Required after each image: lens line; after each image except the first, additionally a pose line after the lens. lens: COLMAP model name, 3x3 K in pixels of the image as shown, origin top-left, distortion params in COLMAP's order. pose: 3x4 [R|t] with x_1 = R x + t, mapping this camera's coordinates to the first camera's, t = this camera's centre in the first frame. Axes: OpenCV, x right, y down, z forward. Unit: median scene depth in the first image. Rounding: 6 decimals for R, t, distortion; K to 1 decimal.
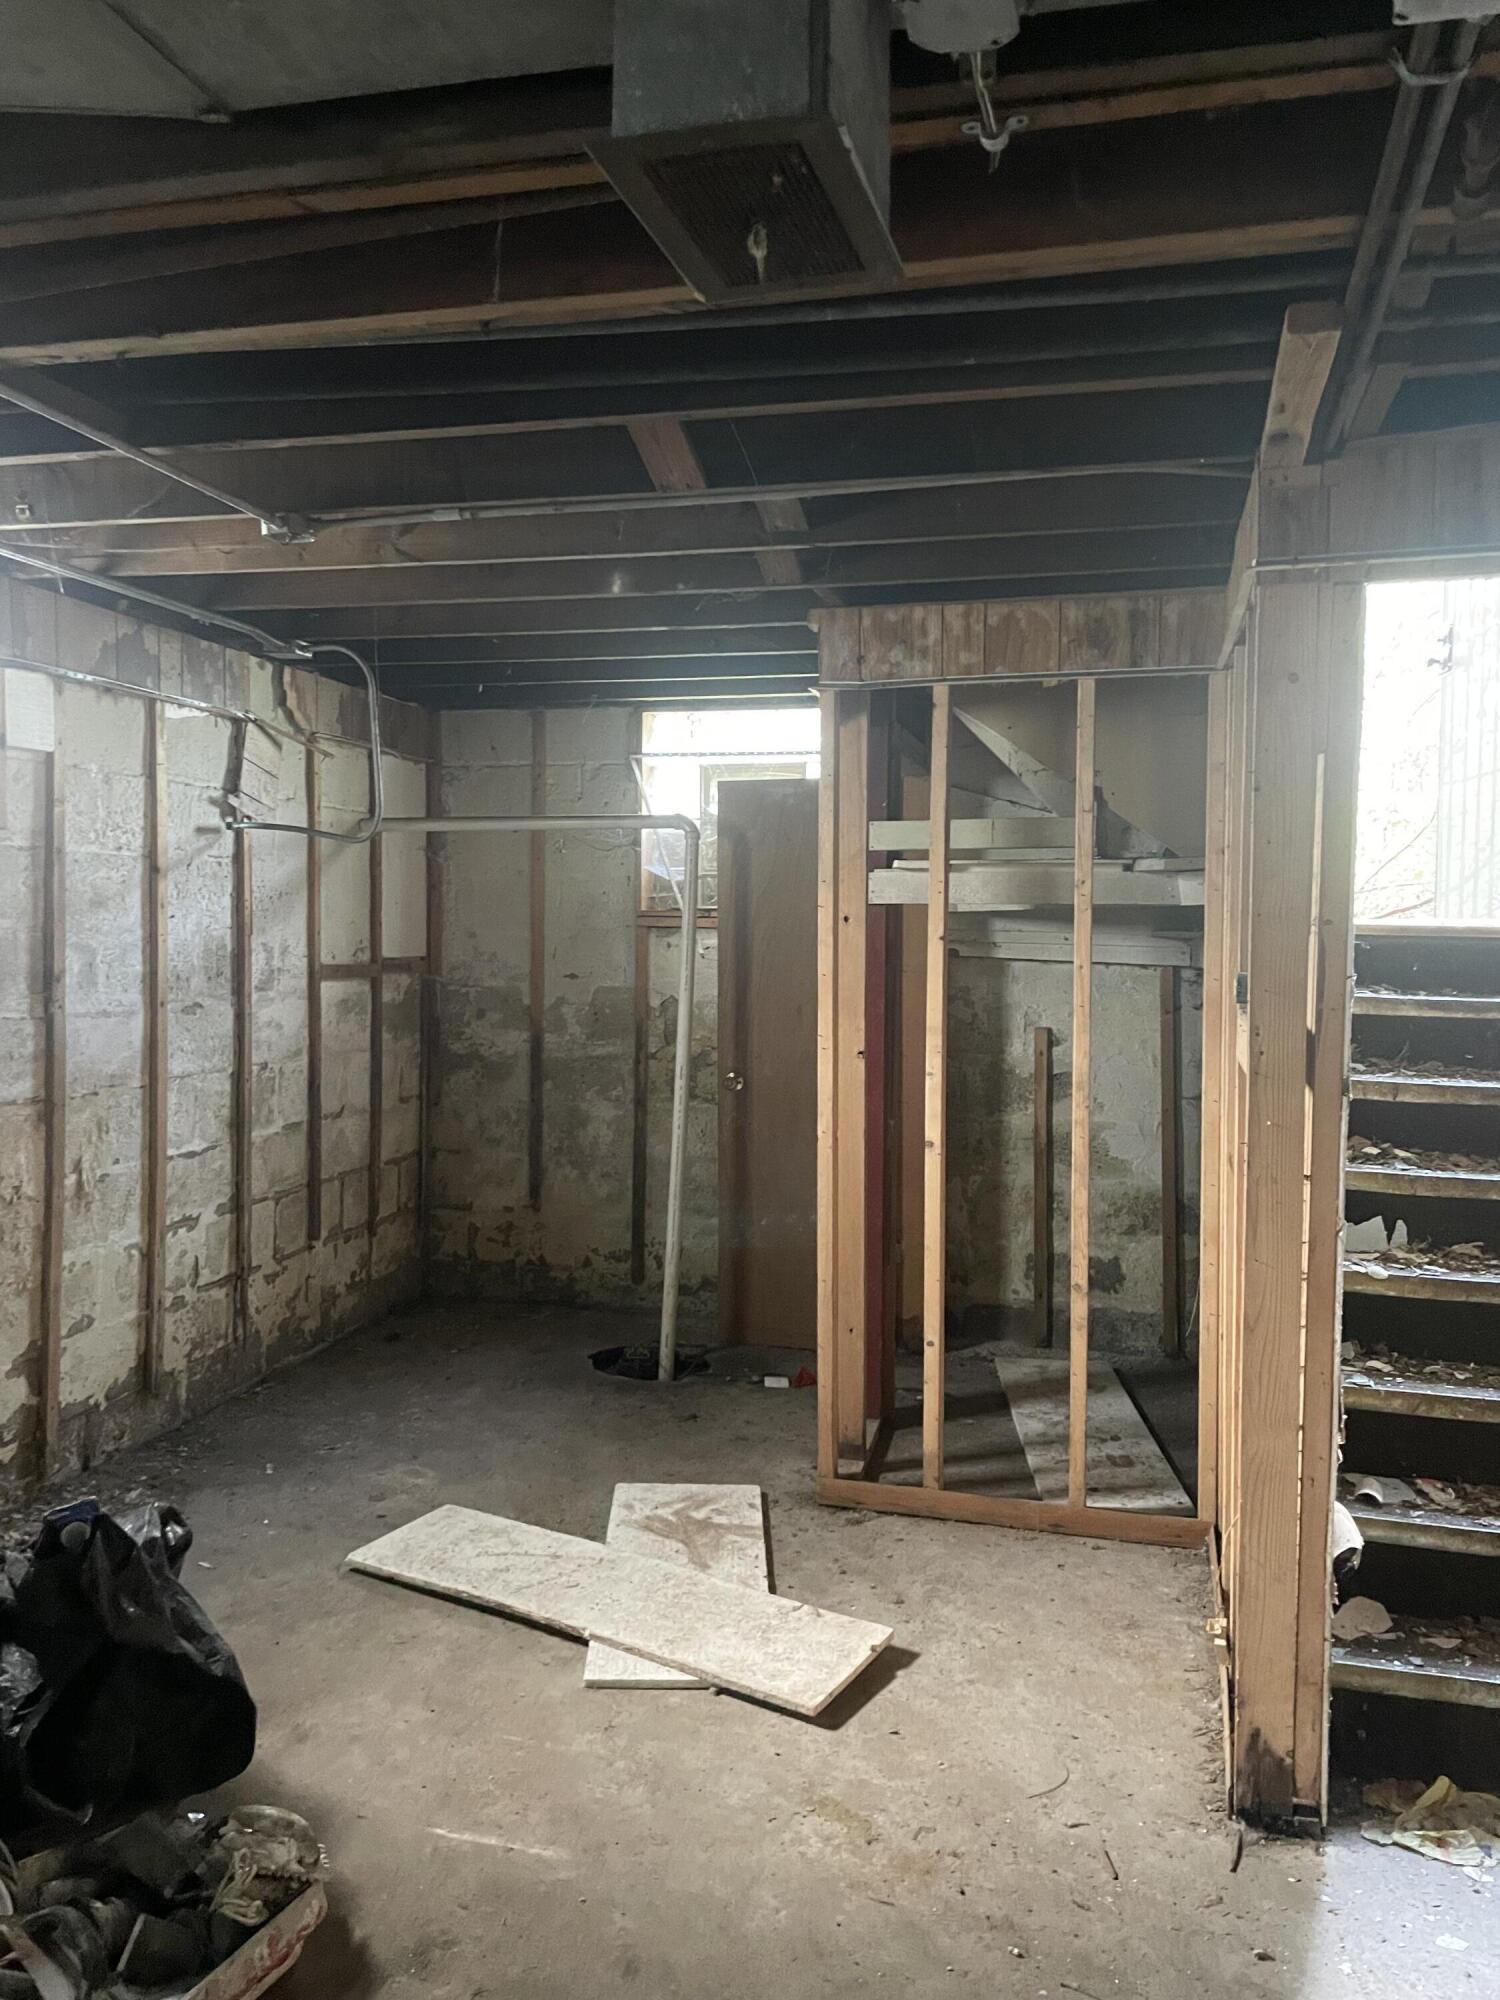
lens RADIAL K [[1516.4, 0, 748.6], [0, 1516.4, 990.8], [0, 0, 1]] dist [0.106929, -0.145842]
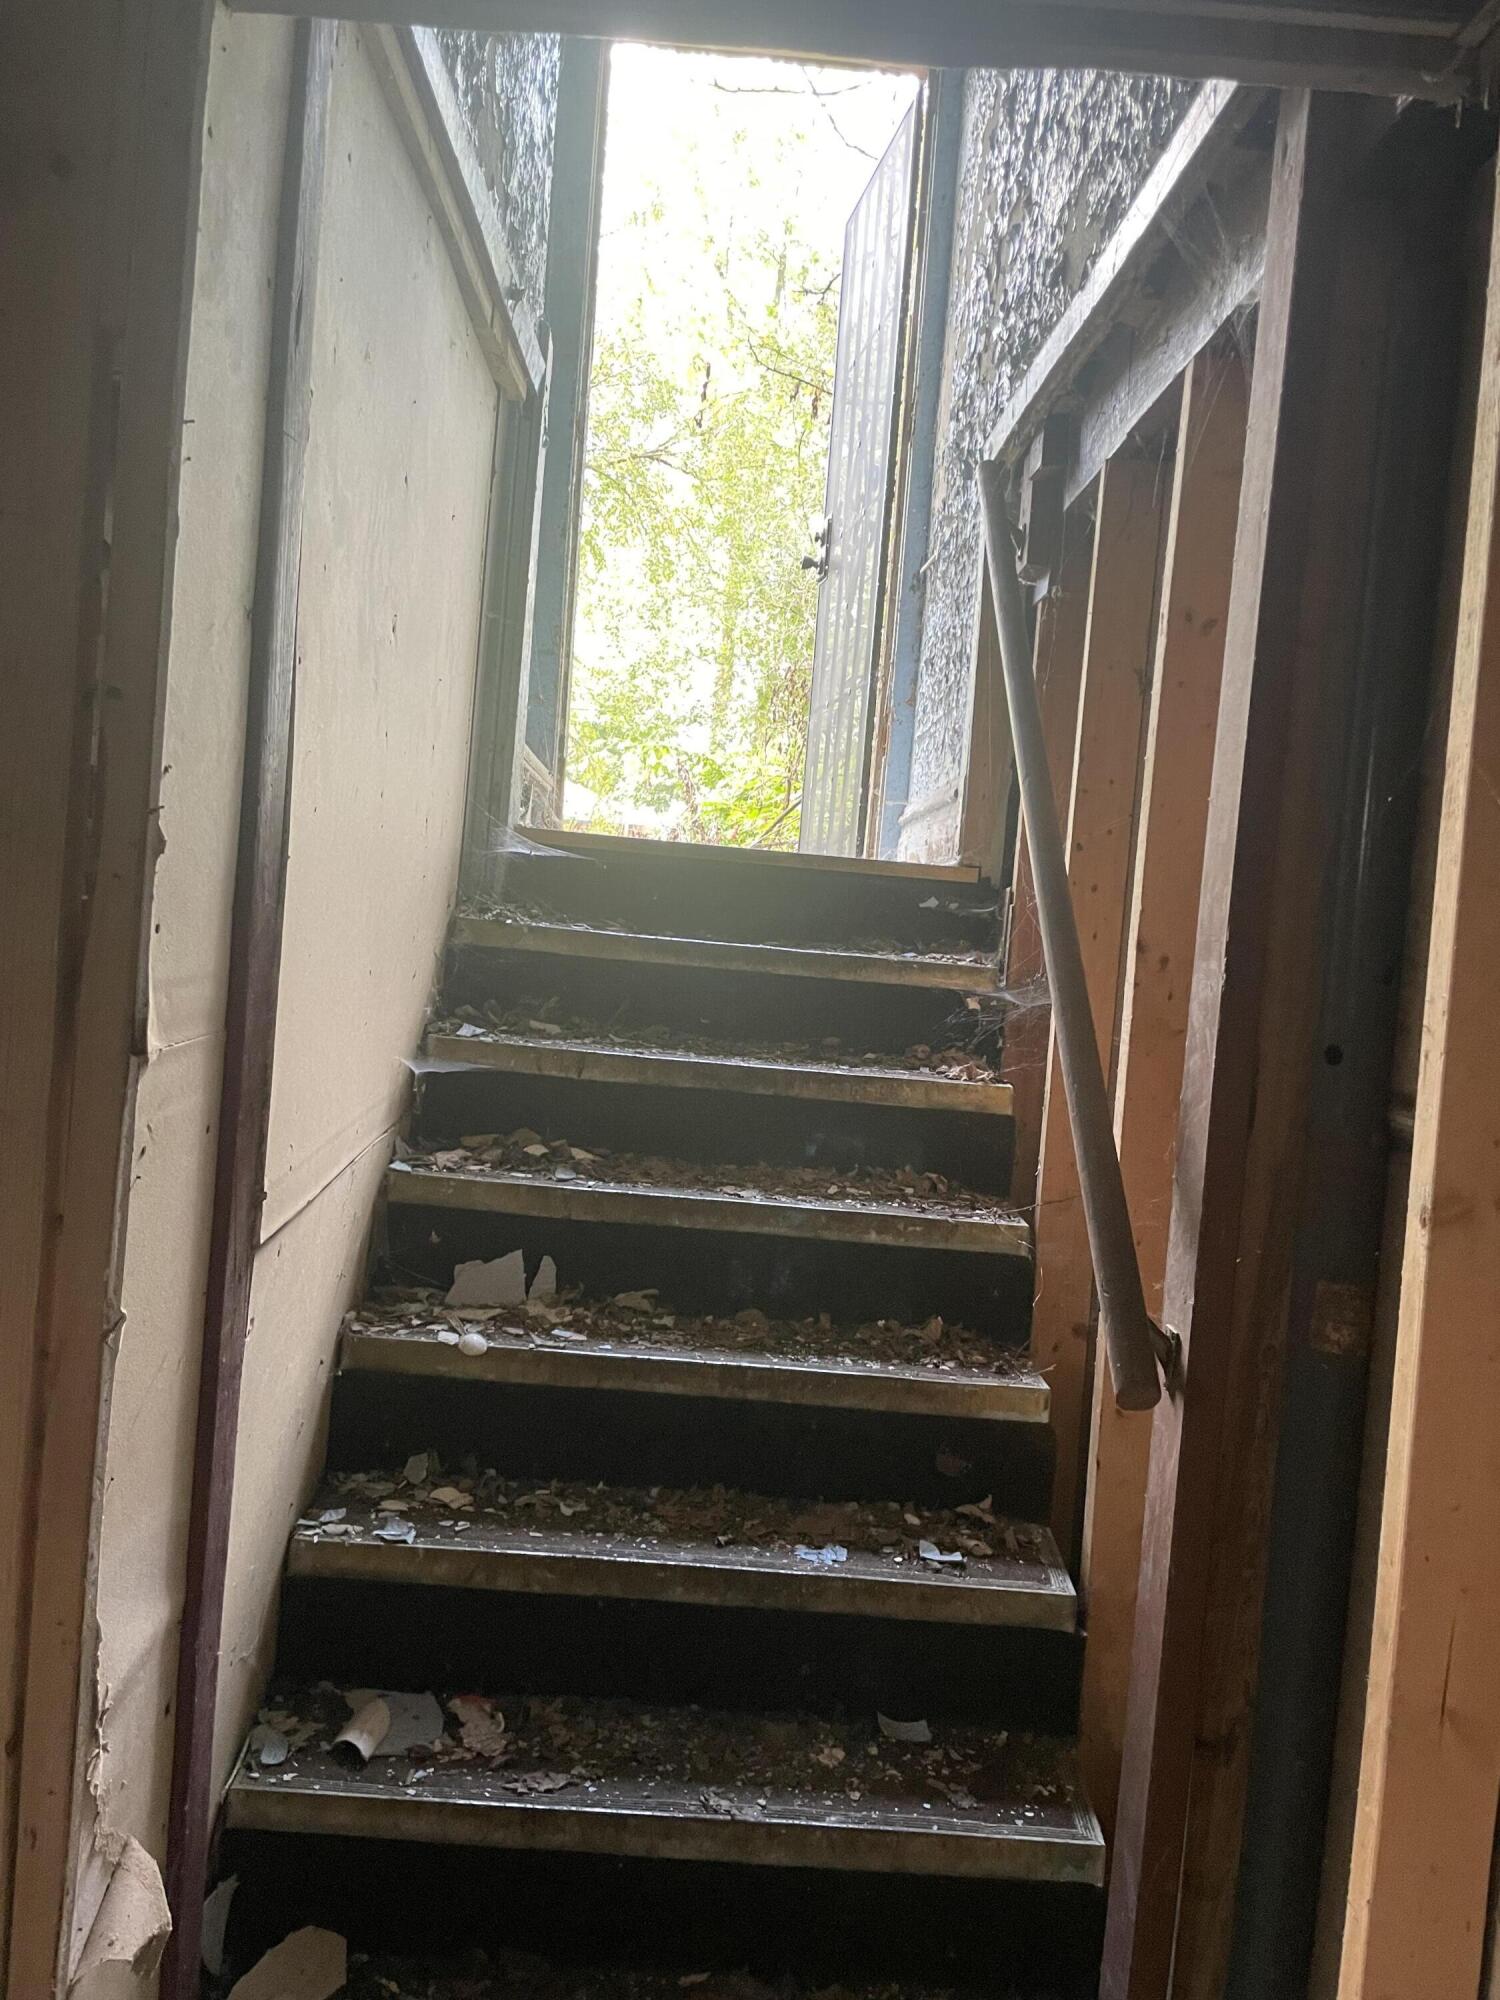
lens RADIAL K [[1516.4, 0, 748.6], [0, 1516.4, 990.8], [0, 0, 1]] dist [0.106929, -0.145842]
pose [[0.956746, 0.056433, 0.285400, 0.316749], [-0.060616, 0.998144, 0.005837, 0.025574], [-0.284541, -0.022884, 0.958391, 0.351032]]
